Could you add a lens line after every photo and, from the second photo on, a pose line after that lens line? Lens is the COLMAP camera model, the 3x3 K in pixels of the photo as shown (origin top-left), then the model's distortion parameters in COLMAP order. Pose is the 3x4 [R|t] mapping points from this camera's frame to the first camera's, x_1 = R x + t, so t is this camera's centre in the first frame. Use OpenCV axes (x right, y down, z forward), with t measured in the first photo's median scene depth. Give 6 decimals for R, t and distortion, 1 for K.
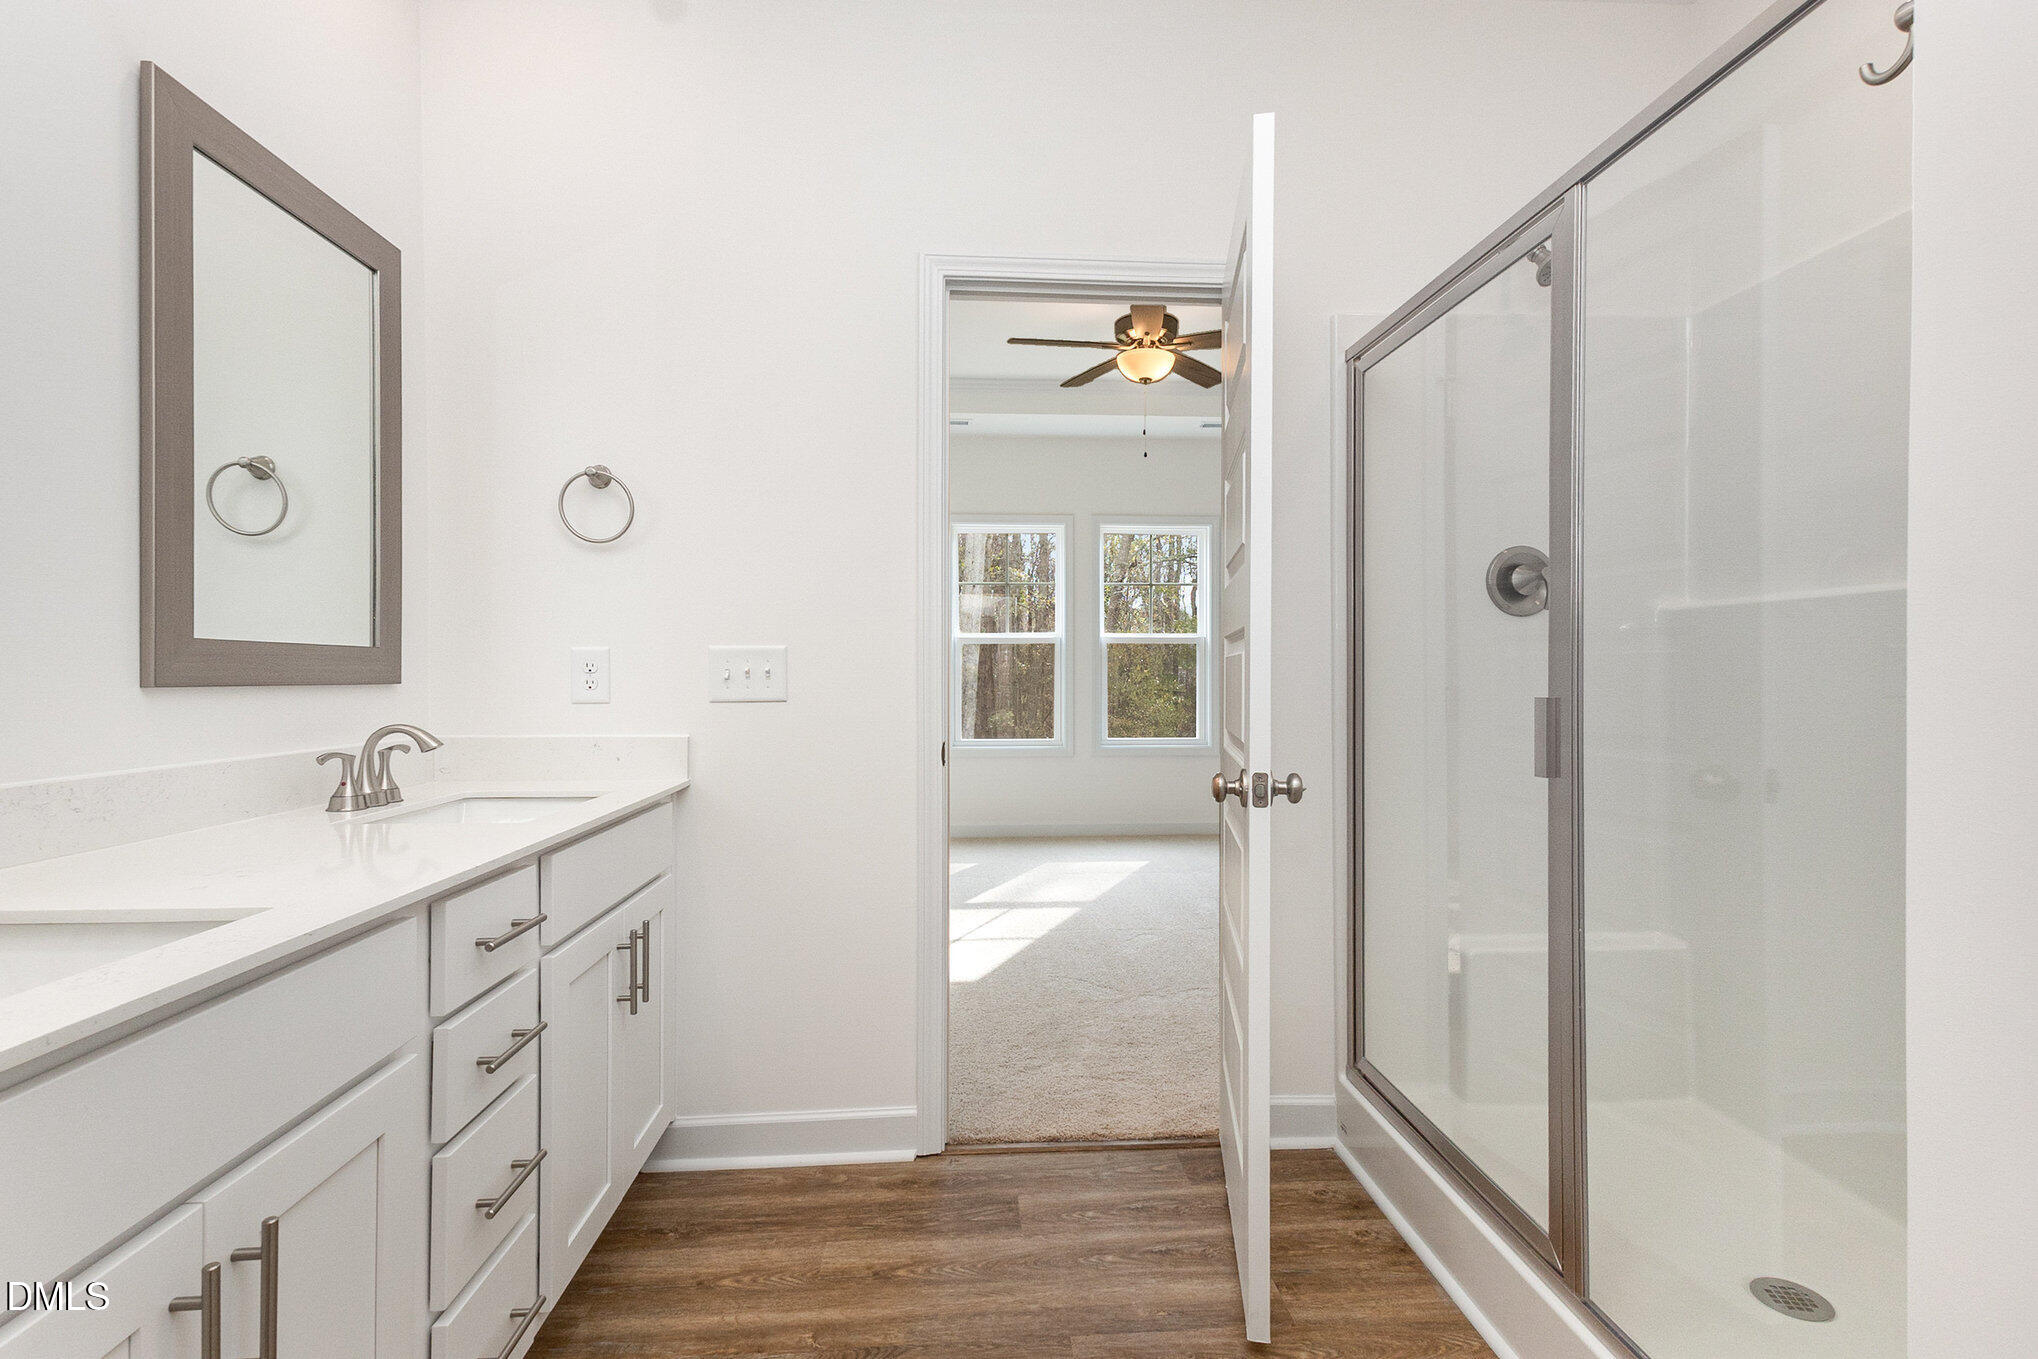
lens RADIAL K [[953.1, 0, 1021.7], [0, 953.1, 672.3], [0, 0, 1]] dist [0.001650, -0.000037]
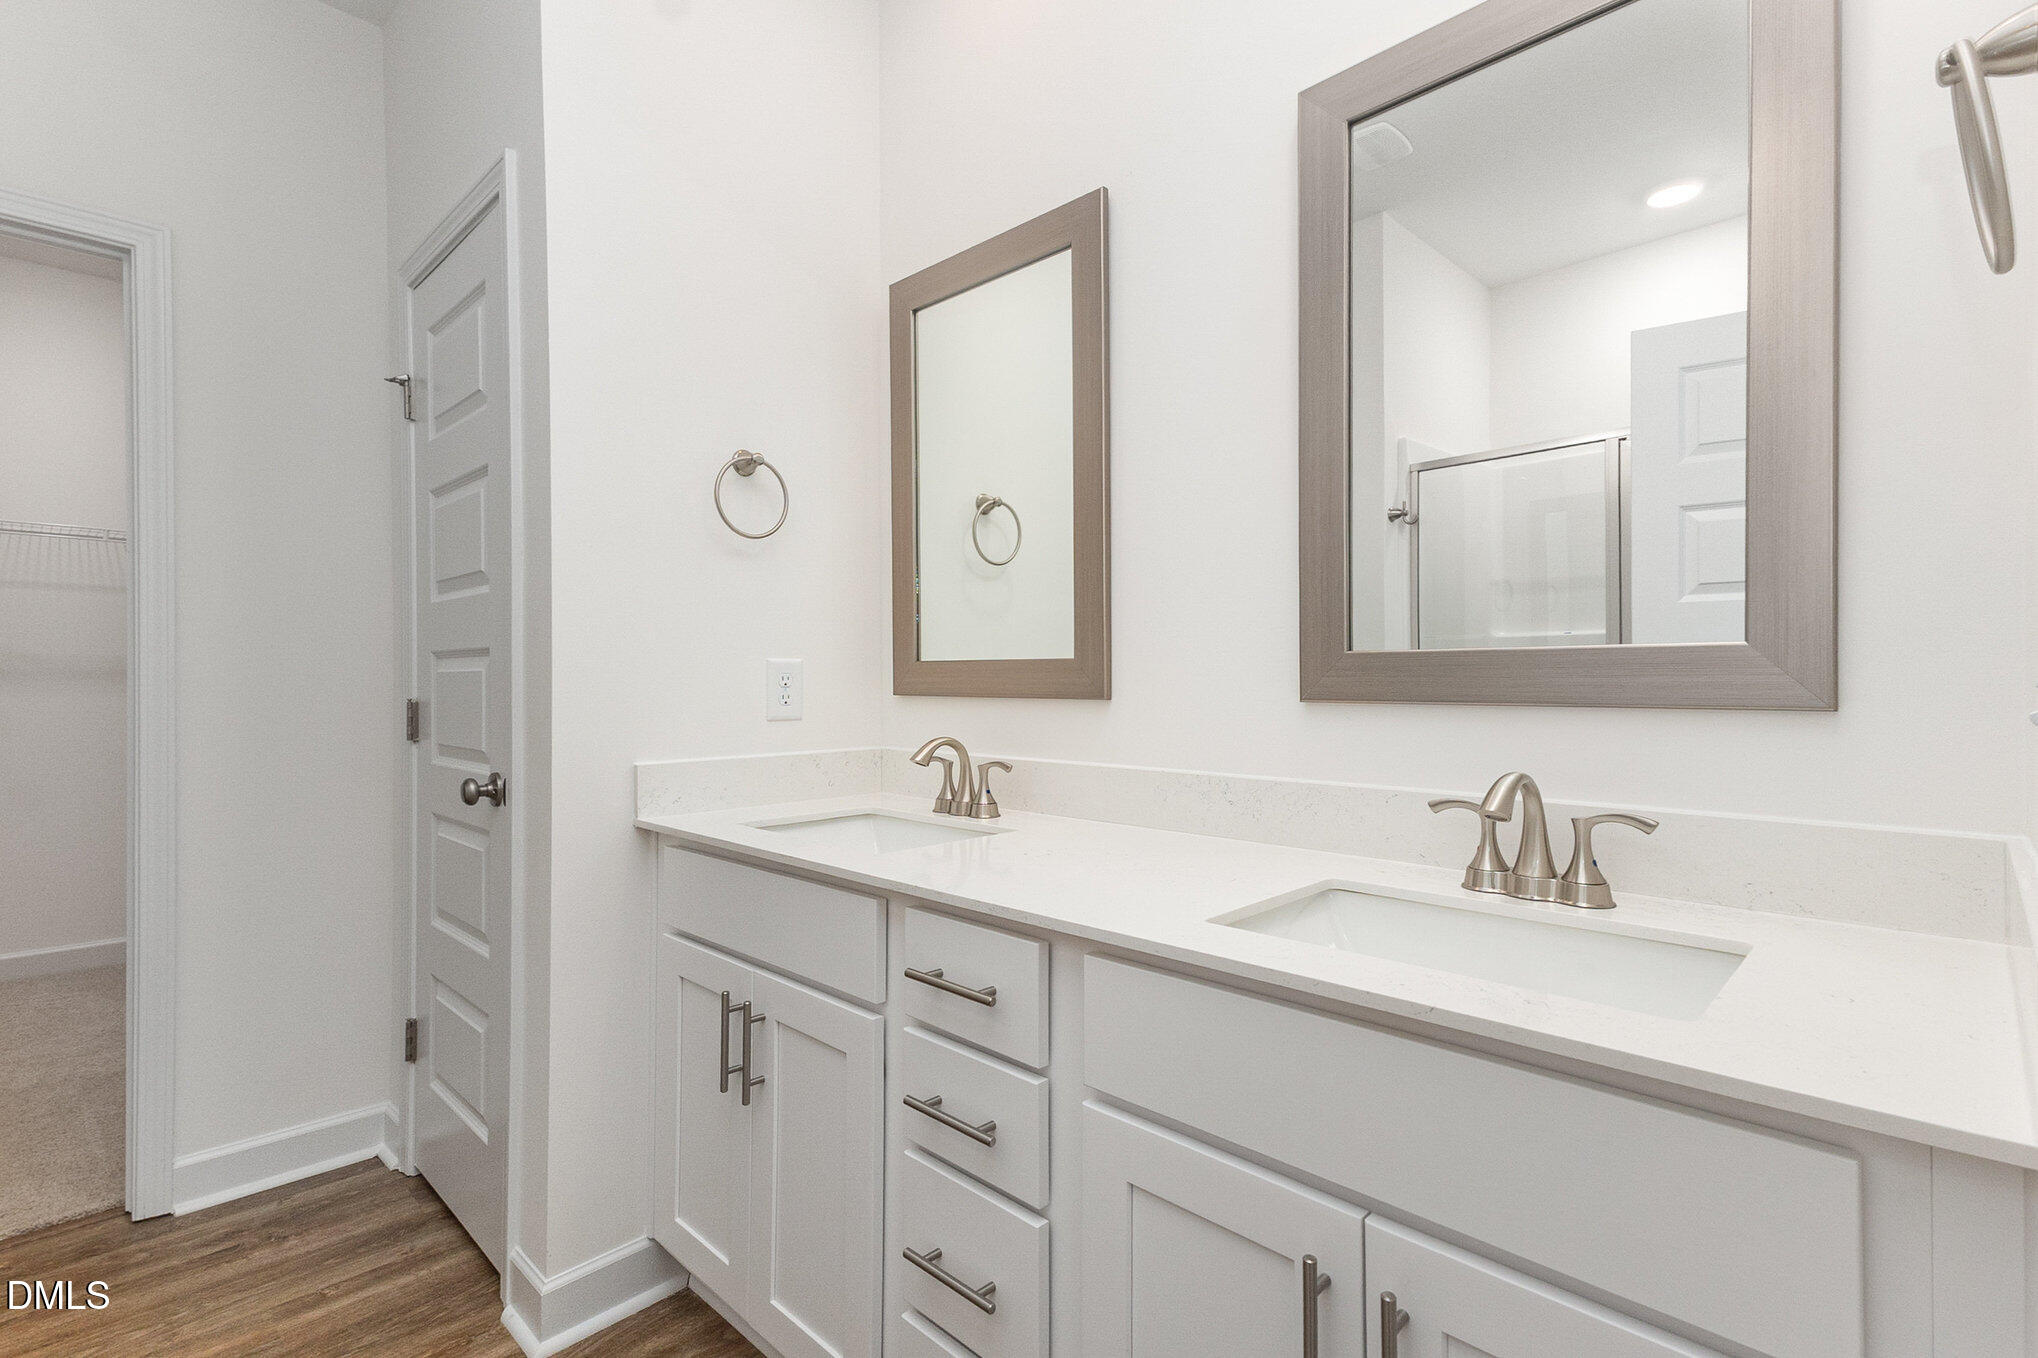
lens RADIAL K [[953.1, 0, 1019.9], [0, 953.1, 687.8], [0, 0, 1]] dist [0.001650, -0.000037]
pose [[-0.746903, 0.007194, -0.664894, -0.031334], [-0.001228, 0.999925, 0.012198, -0.009212], [0.664932, 0.009927, -0.746838, 1.678616]]
